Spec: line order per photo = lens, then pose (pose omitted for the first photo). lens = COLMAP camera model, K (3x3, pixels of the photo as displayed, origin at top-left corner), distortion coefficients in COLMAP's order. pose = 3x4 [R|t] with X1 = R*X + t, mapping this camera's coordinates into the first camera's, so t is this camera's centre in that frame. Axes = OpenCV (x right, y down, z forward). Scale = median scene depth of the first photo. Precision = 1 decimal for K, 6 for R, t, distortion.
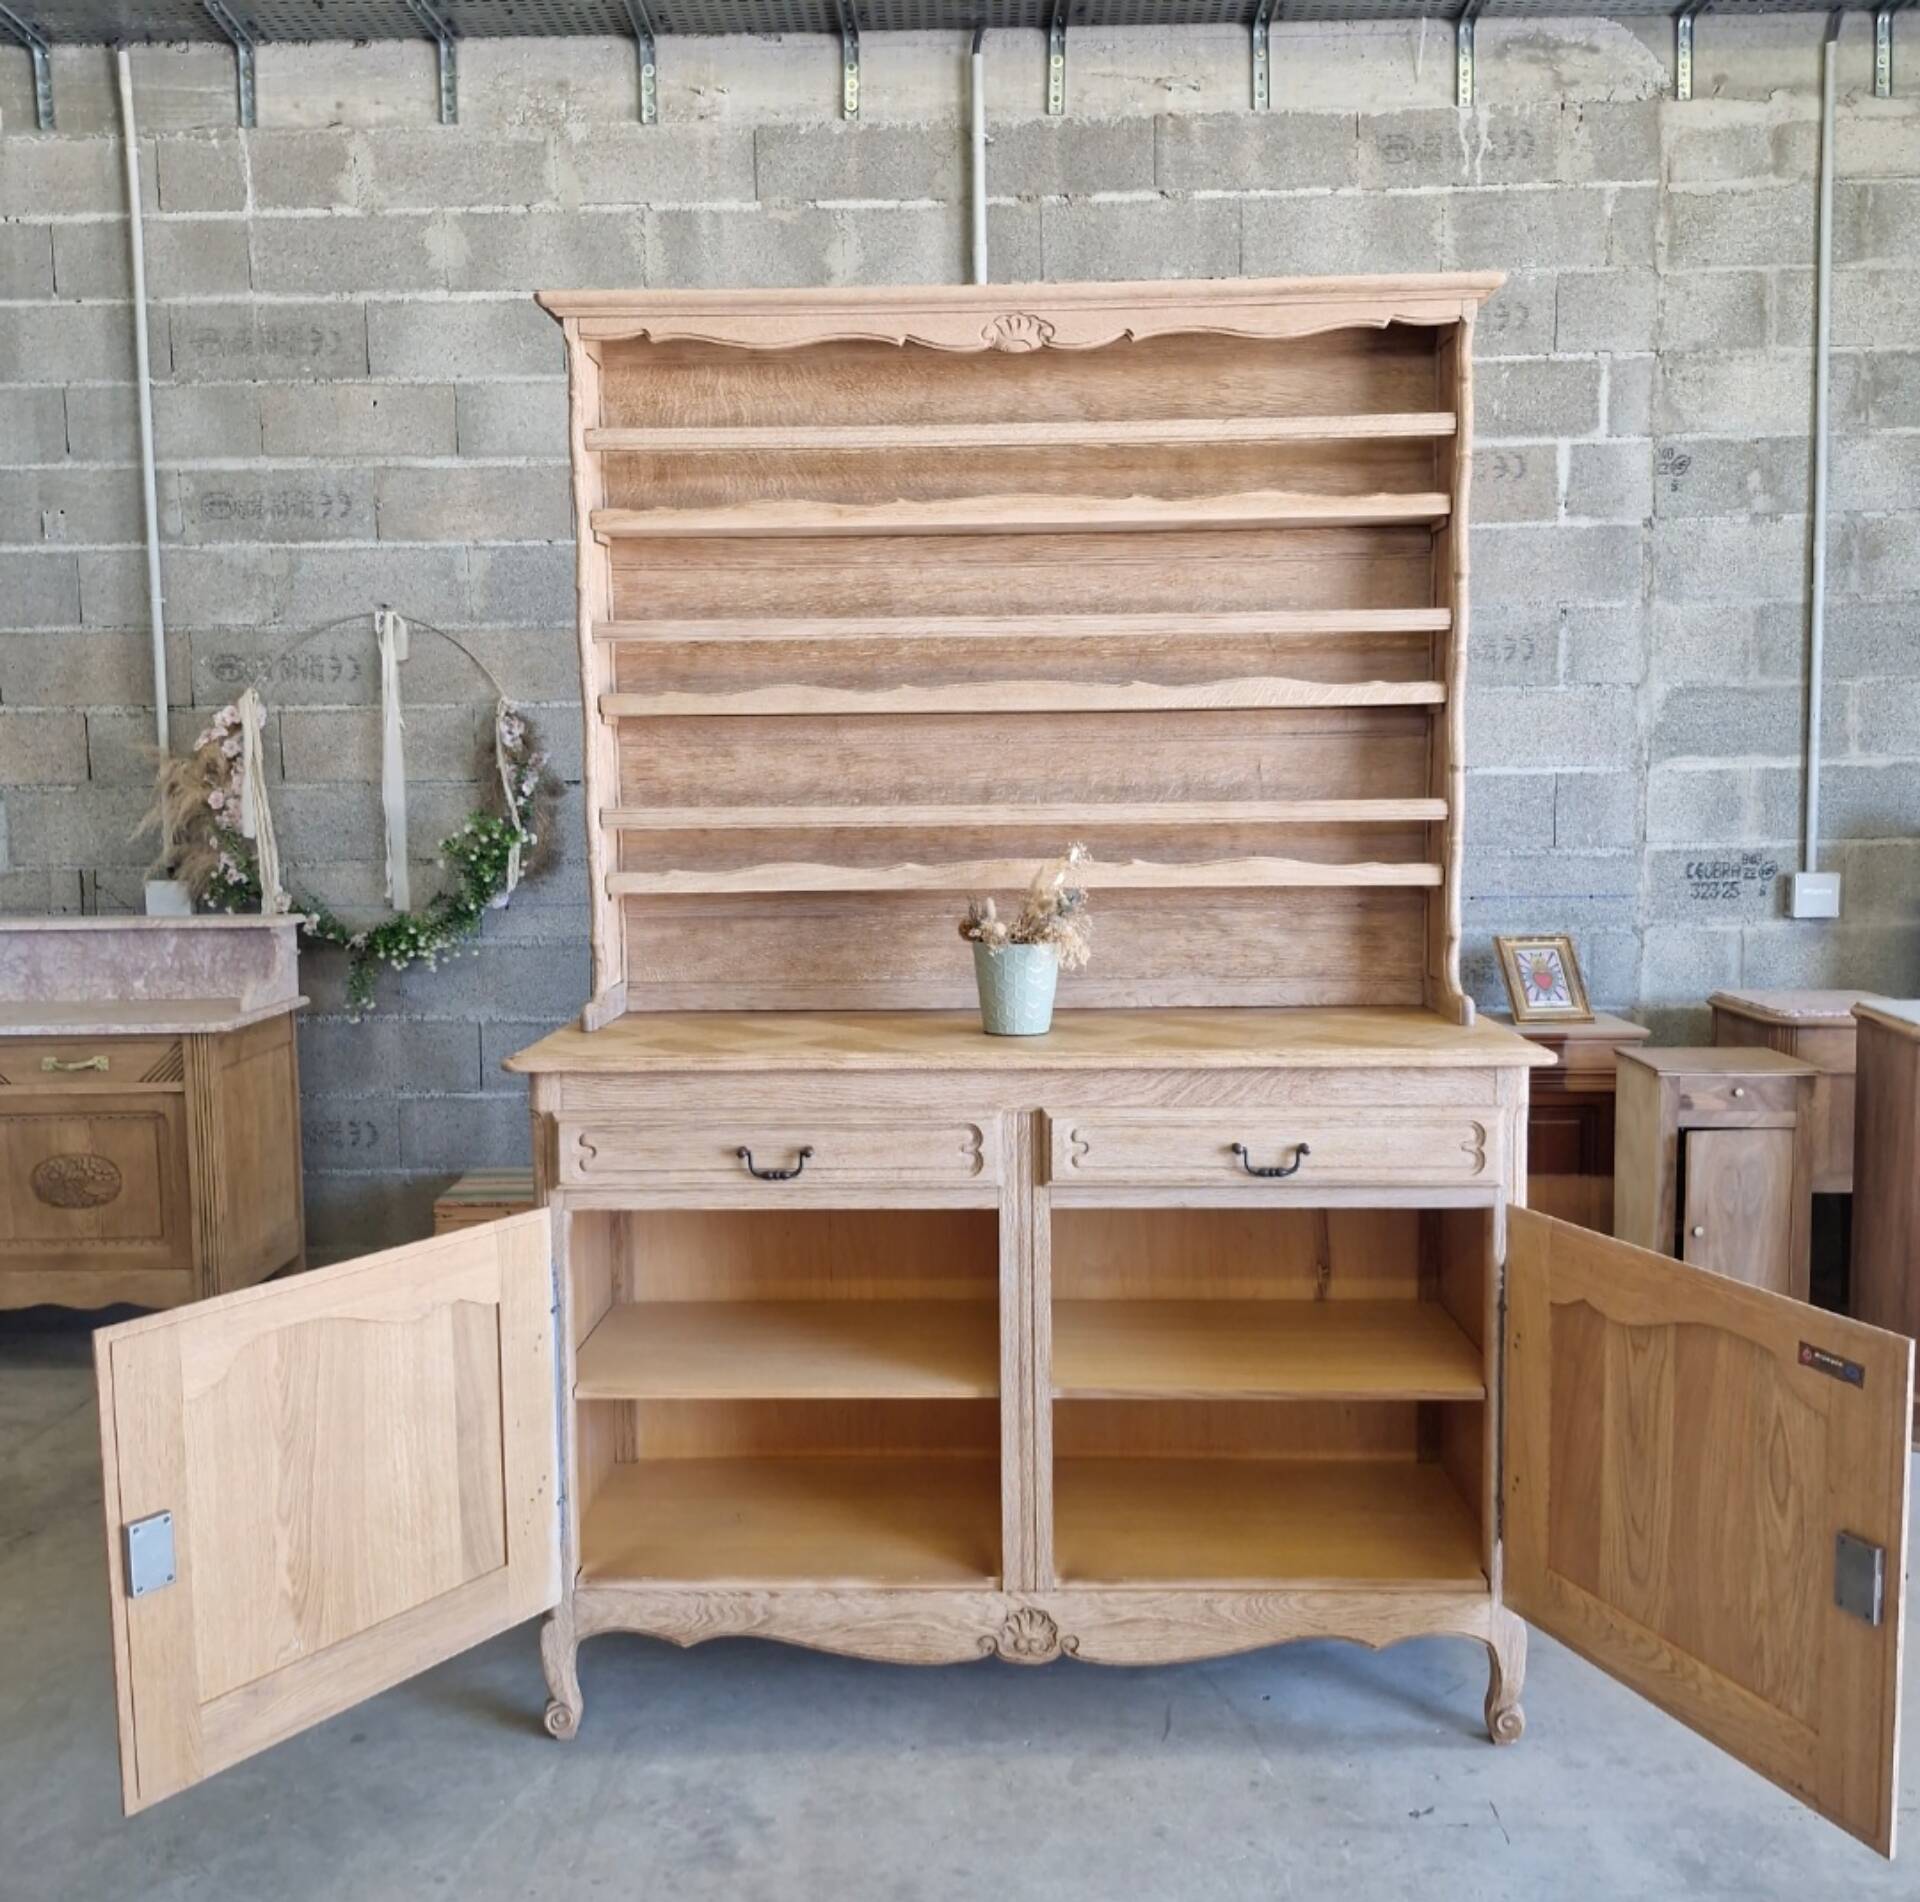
lens RADIAL K [[1777.6, 0, 959.1], [0, 1777.6, 941.3], [0, 0, 1]] dist [0.132338, -0.209504]
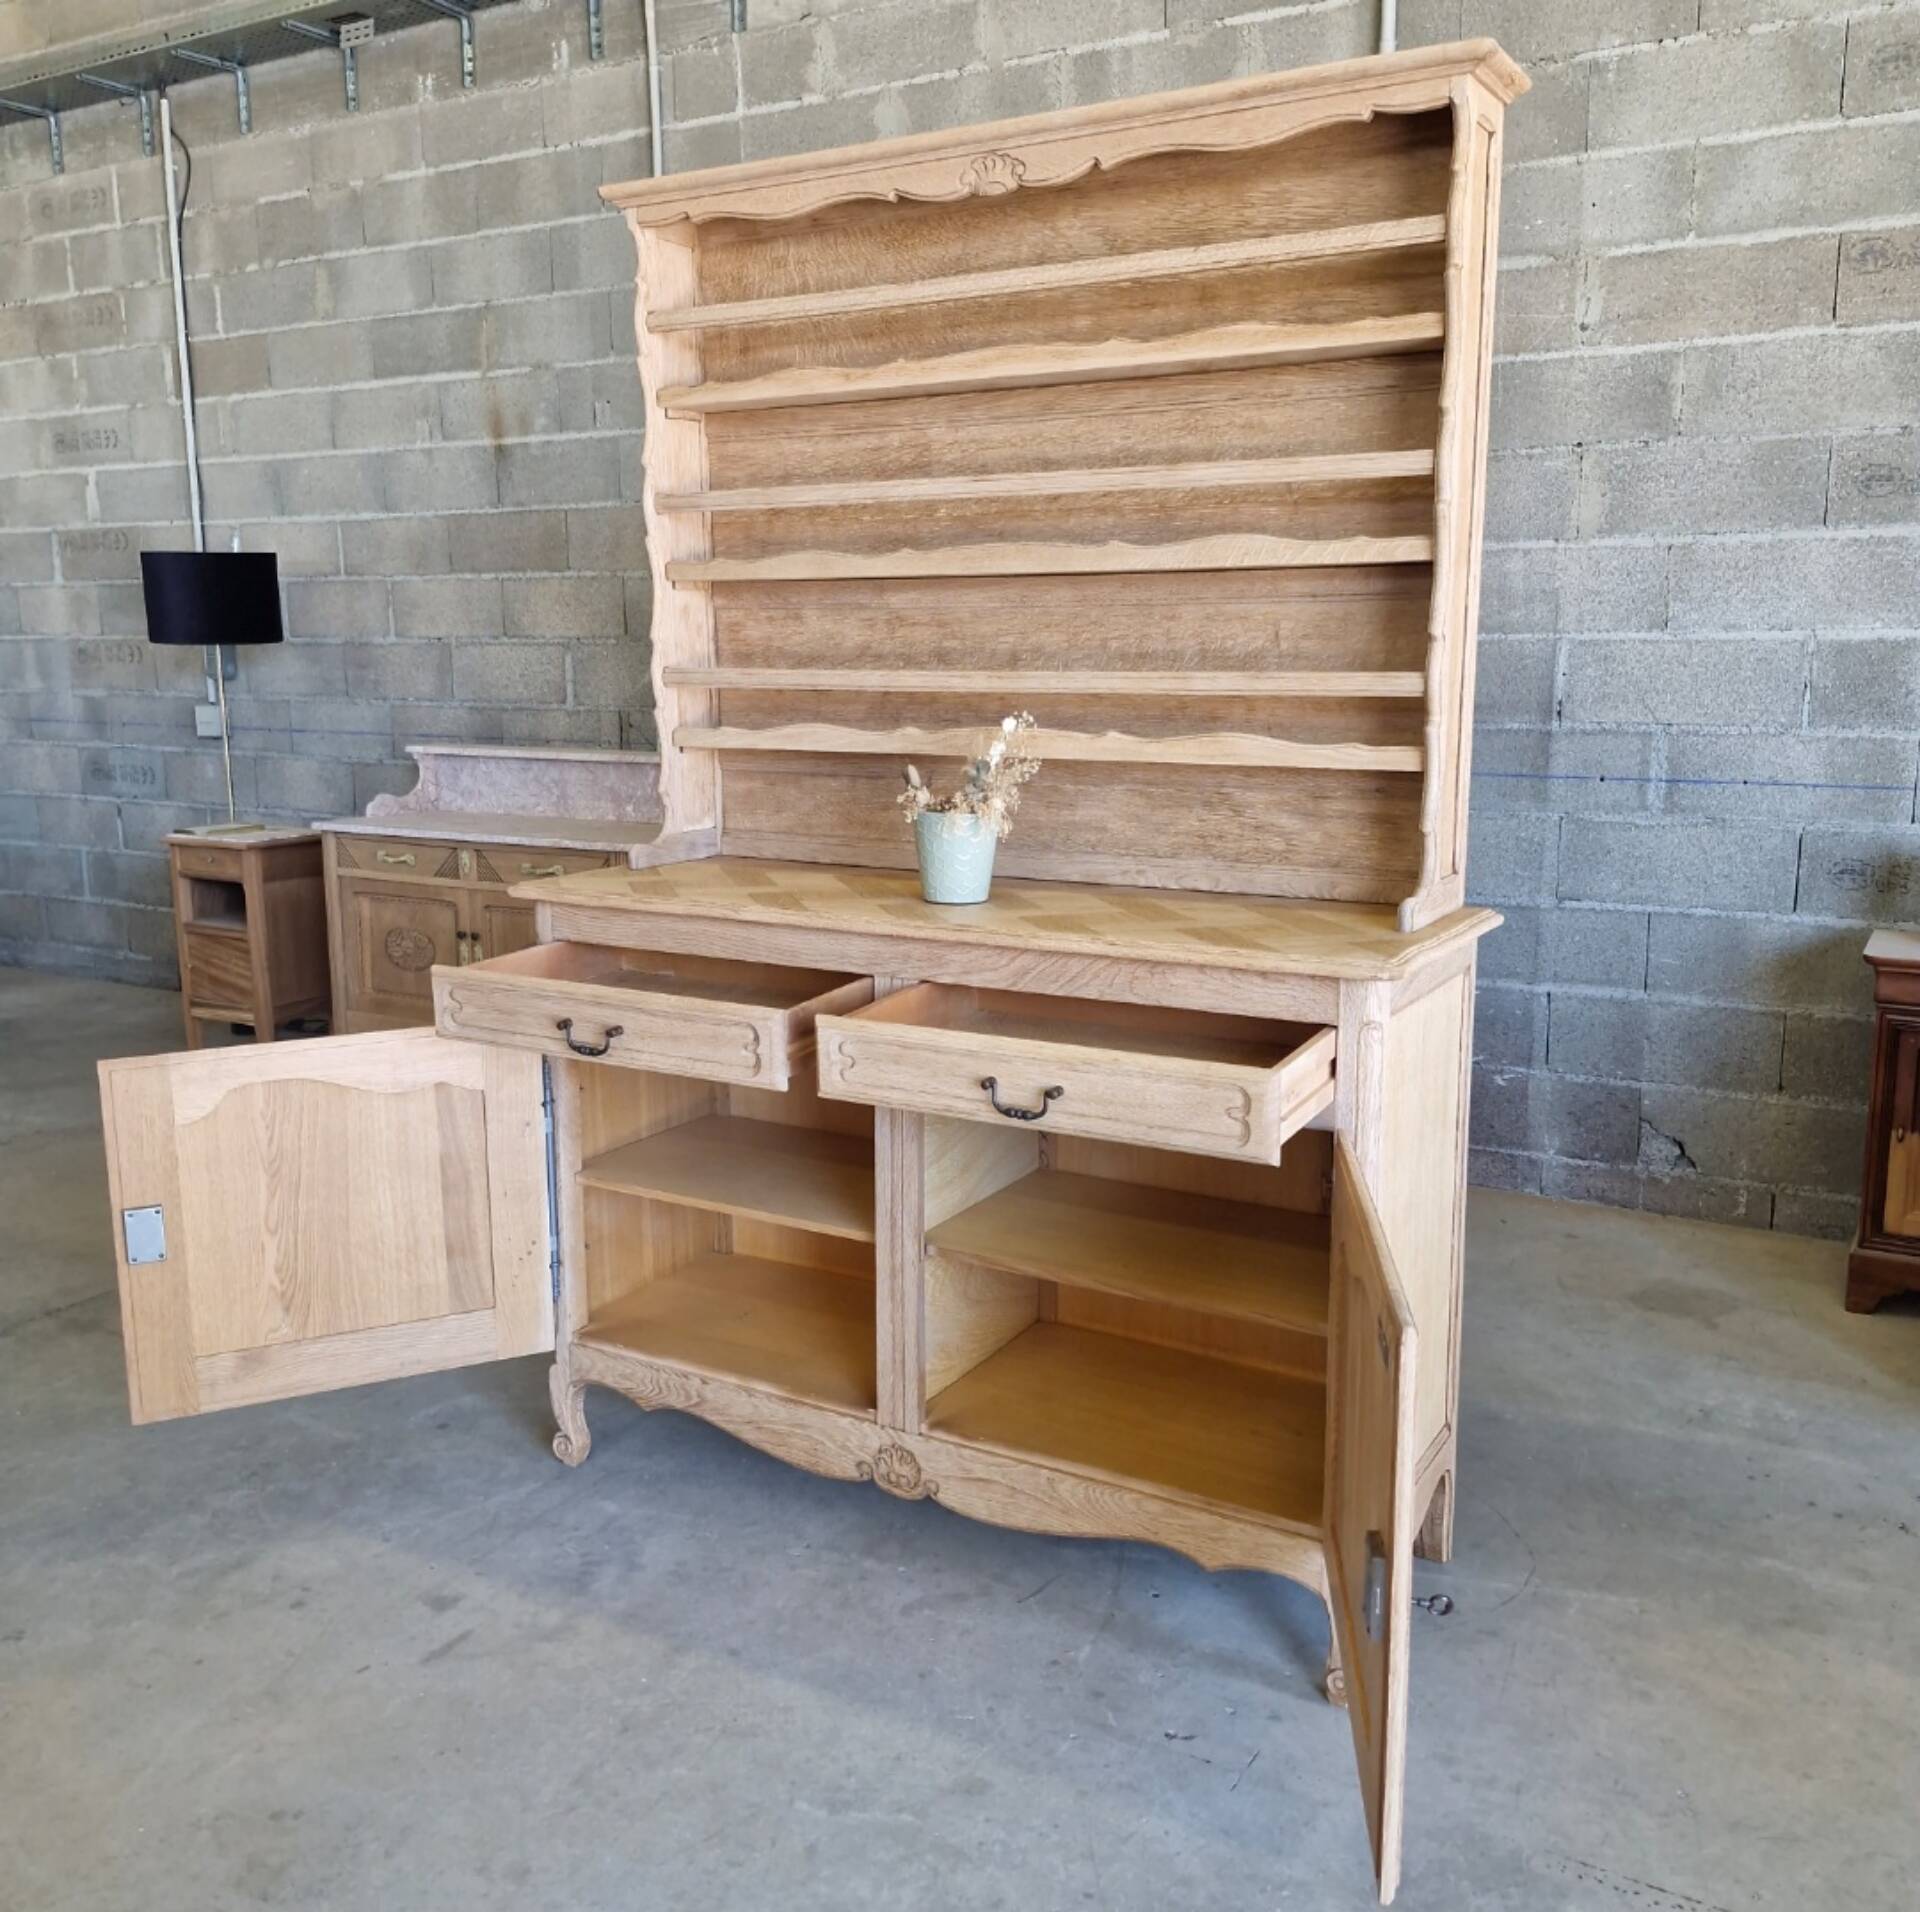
lens RADIAL K [[1775.5, 0, 937.1], [0, 1775.5, 950.3], [0, 0, 1]] dist [0.124622, -0.185988]
pose [[0.871853, 0.093599, -0.480740, 0.467770], [-0.050787, 0.993555, 0.101338, -0.020204], [0.487127, -0.063937, 0.870988, 0.107788]]
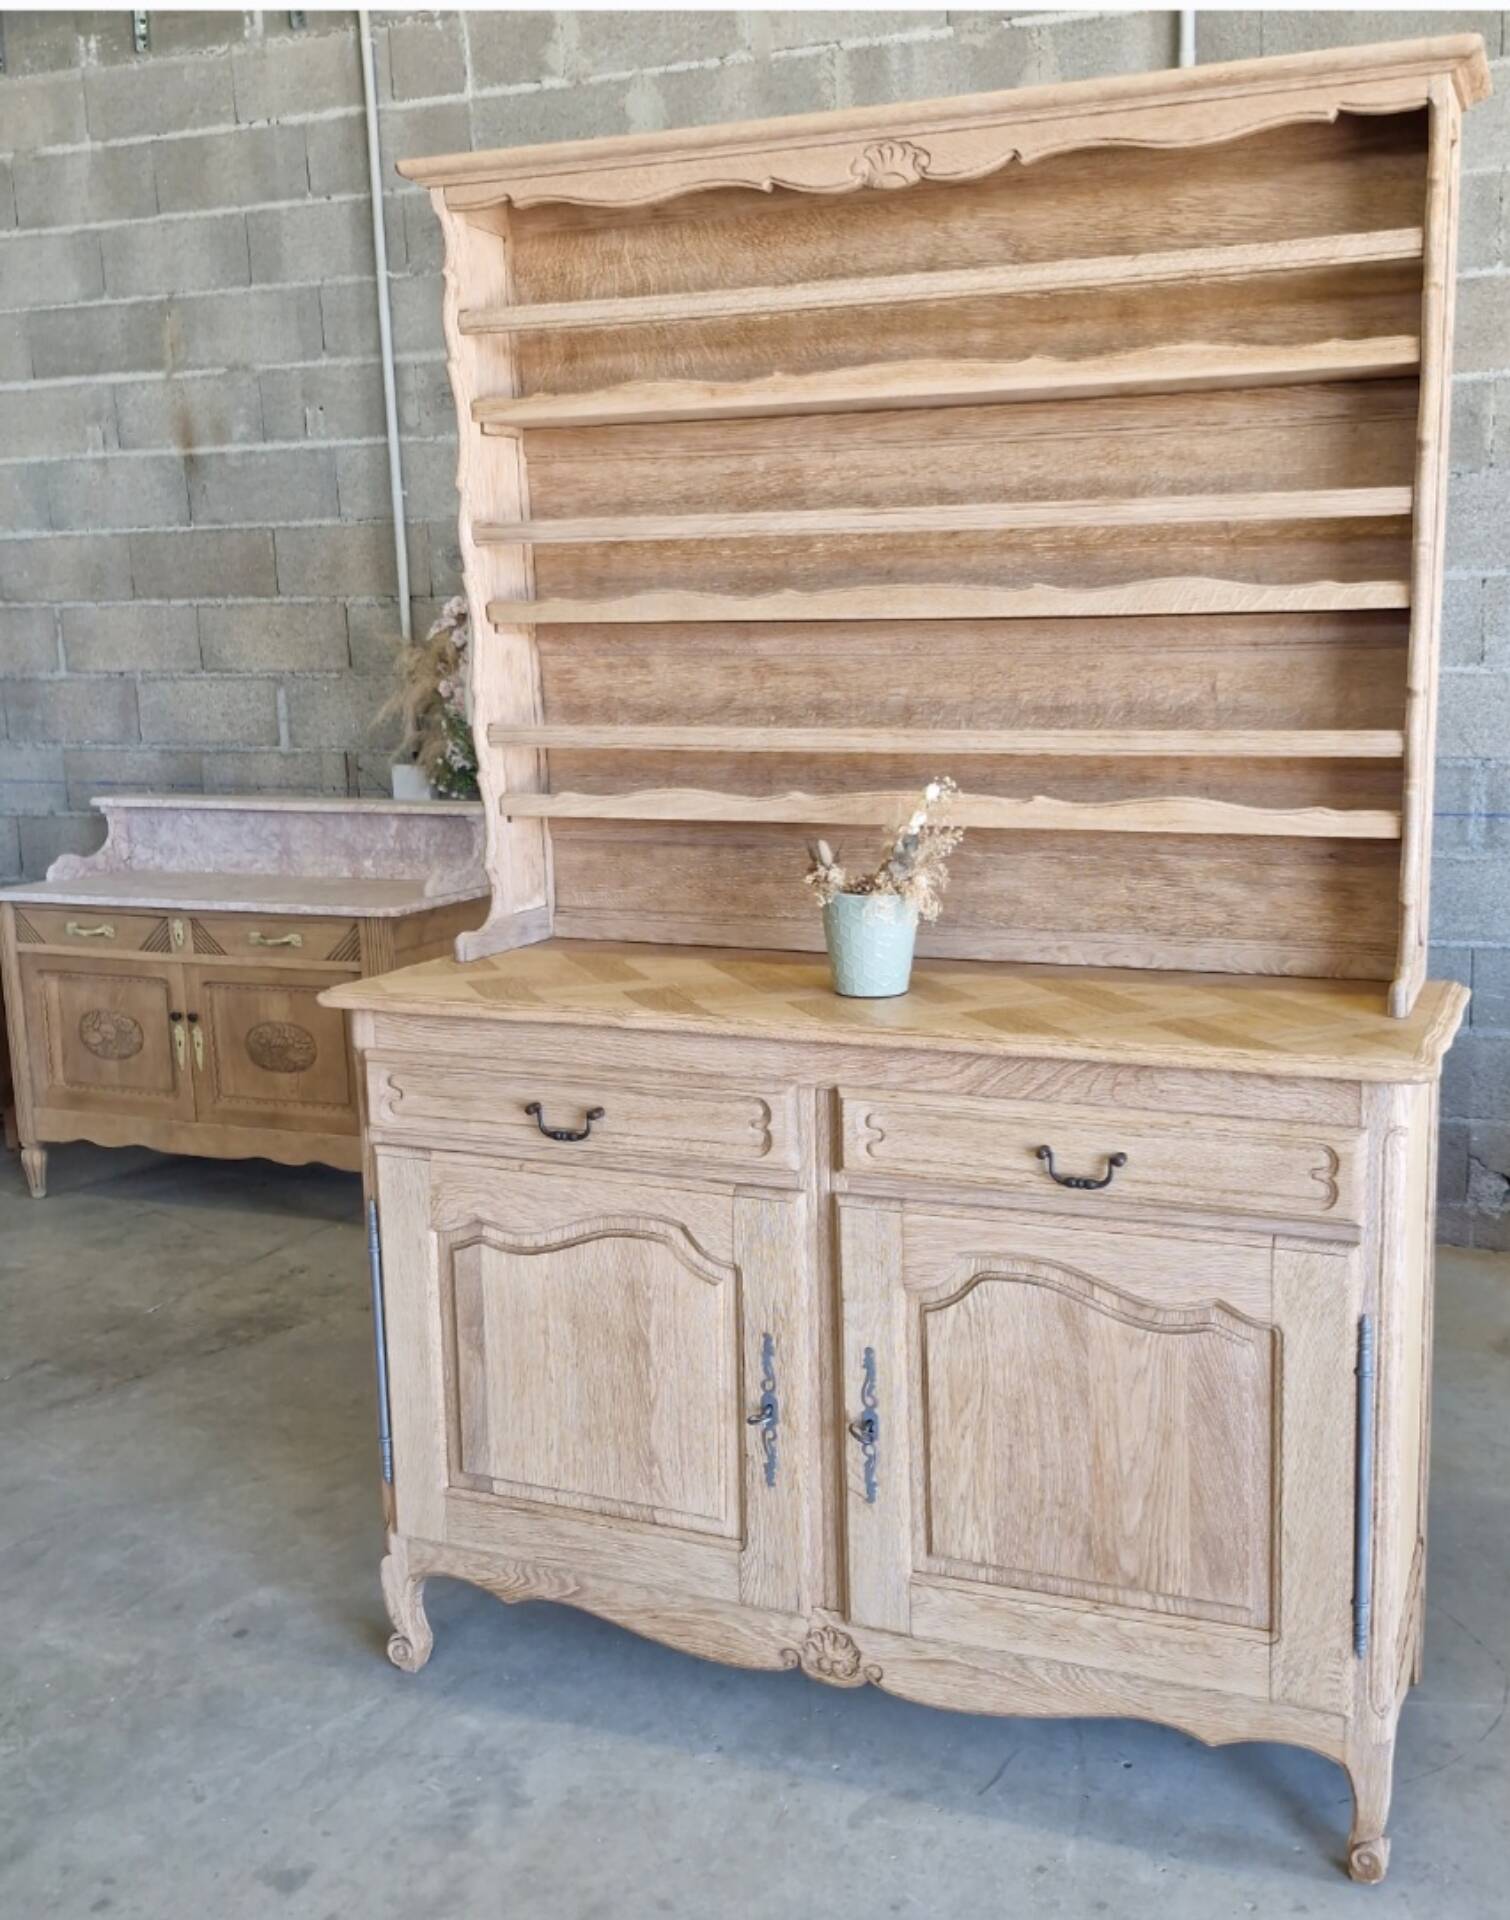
lens RADIAL K [[1773.8, 0, 941.8], [0, 1773.8, 957.5], [0, 0, 1]] dist [0.124233, -0.189728]
pose [[0.948282, 0.056394, -0.312379, 0.311479], [-0.029153, 0.995406, 0.091200, -0.043020], [0.316087, -0.077376, 0.945570, 0.166794]]
